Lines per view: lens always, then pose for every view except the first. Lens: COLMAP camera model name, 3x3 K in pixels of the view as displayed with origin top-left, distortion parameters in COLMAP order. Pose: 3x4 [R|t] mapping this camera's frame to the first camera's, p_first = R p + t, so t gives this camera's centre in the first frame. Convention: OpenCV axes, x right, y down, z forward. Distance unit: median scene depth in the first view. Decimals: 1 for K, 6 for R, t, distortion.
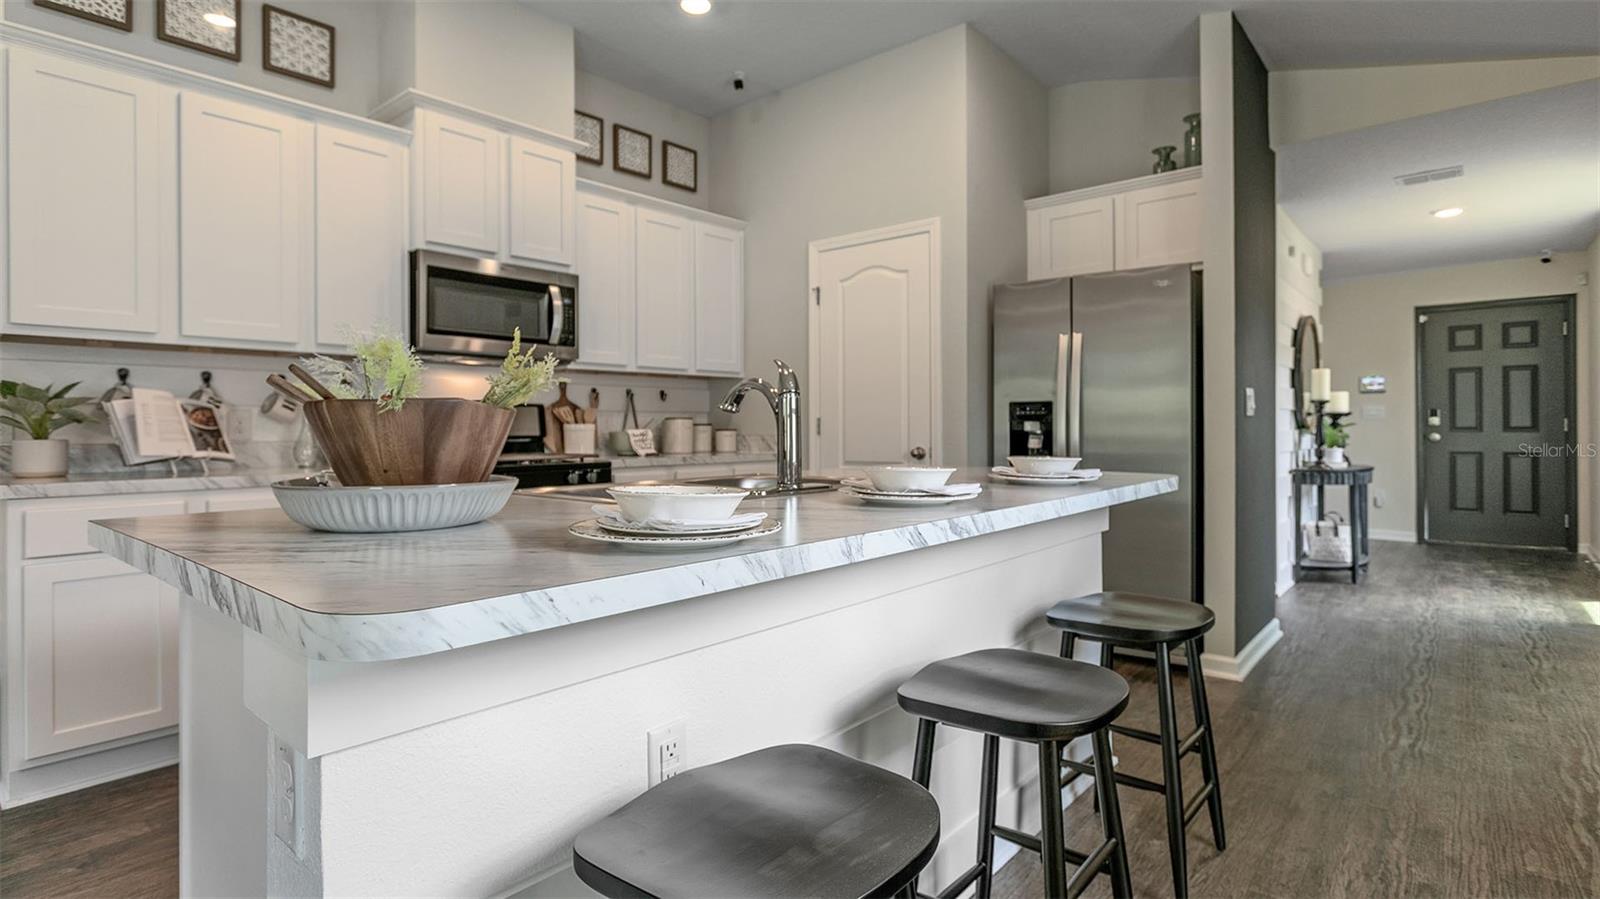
lens RADIAL K [[767.9, 0, 852.6], [0, 767.9, 423.8], [0, 0, 1]] dist [0.000272, 0.003722]
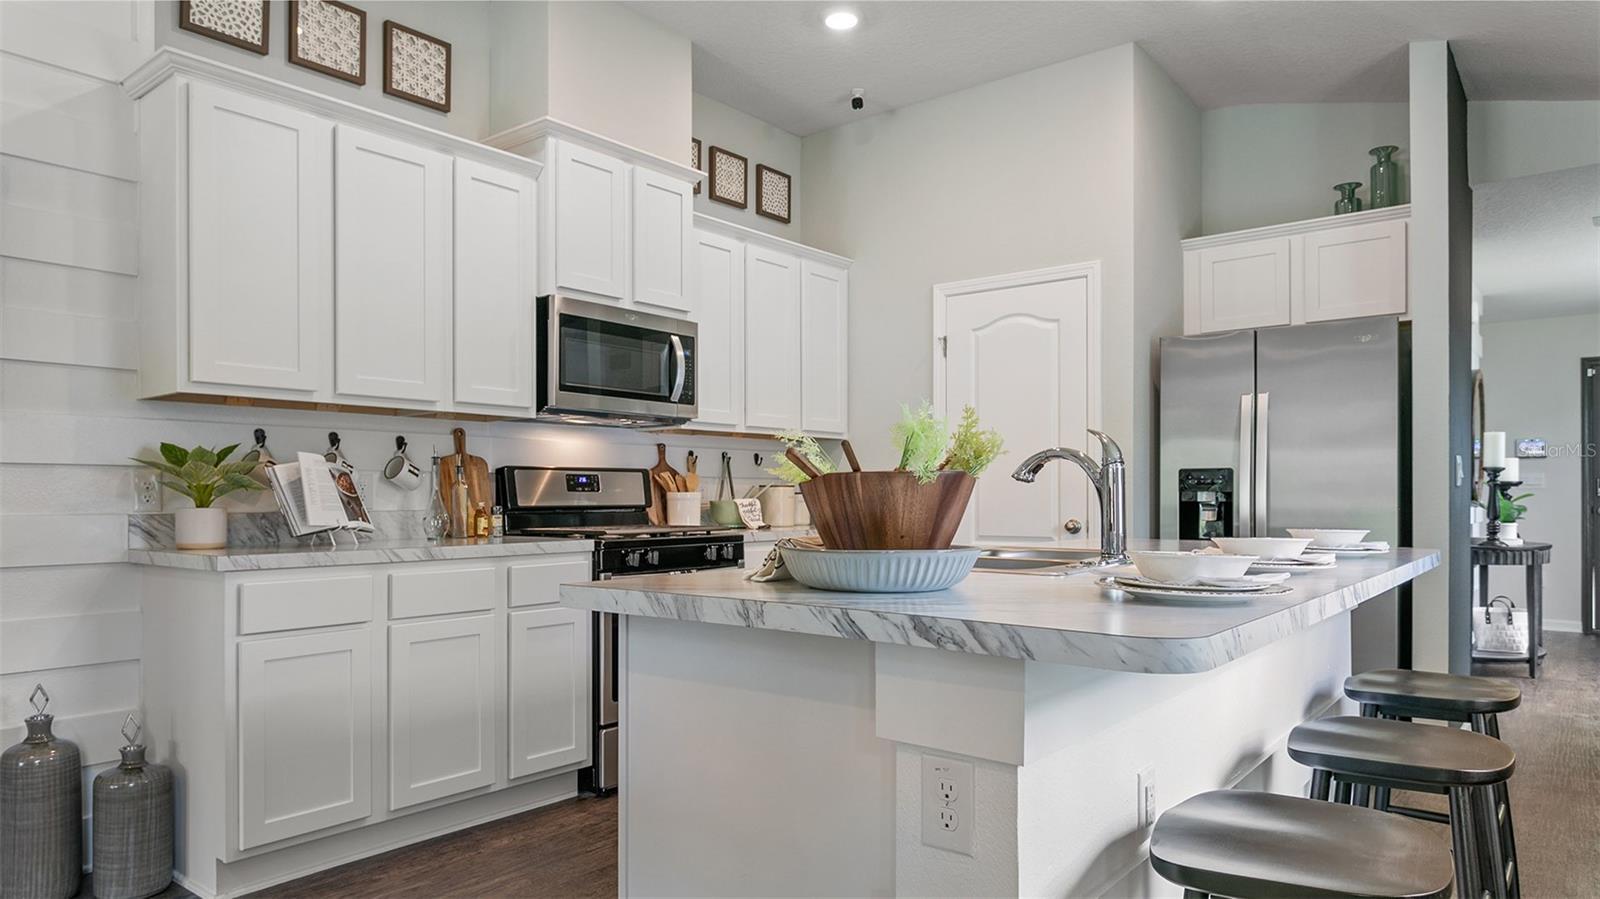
lens RADIAL K [[1003.4, 0, 797.8], [0, 1003.4, 493.3], [0, 0, 1]] dist [0.002362, 0.005498]
pose [[0.999582, 0.003639, 0.028673, -0.273807], [-0.003676, 0.999992, 0.001234, -0.000485], [-0.028668, -0.001339, 0.999588, -0.151463]]
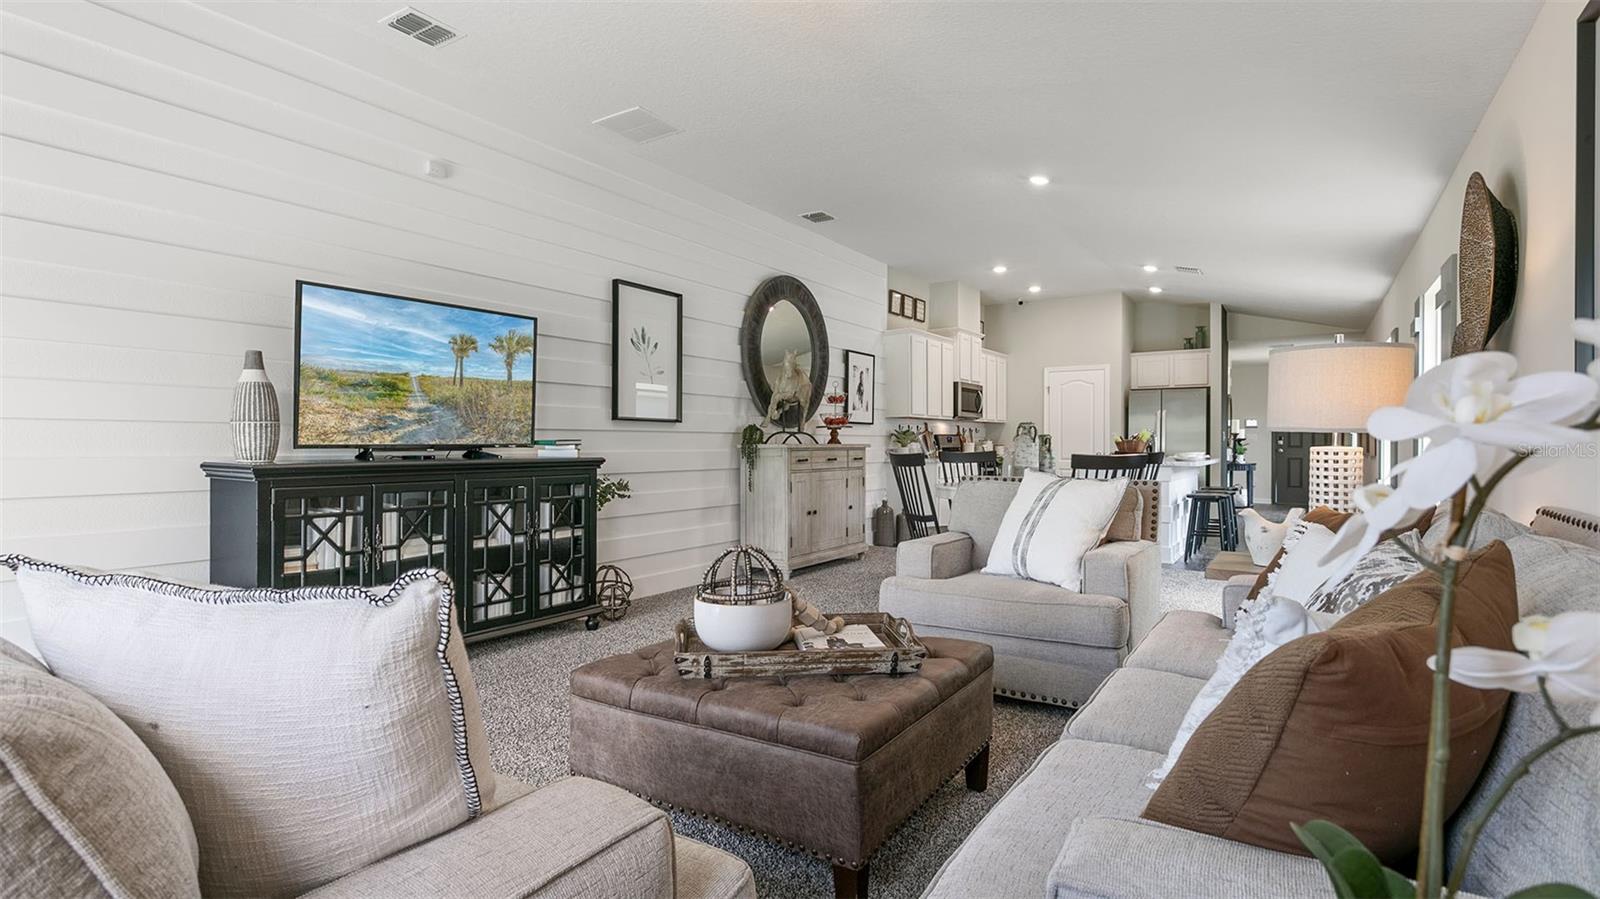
lens RADIAL K [[796.4, 0, 791.9], [0, 796.4, 449.6], [0, 0, 1]] dist [0.002105, 0.000229]
pose [[0.992032, 0.001839, 0.125976, -1.328344], [-0.002592, 0.999980, 0.005815, 0.007648], [-0.125962, -0.006095, 0.992016, -1.586778]]
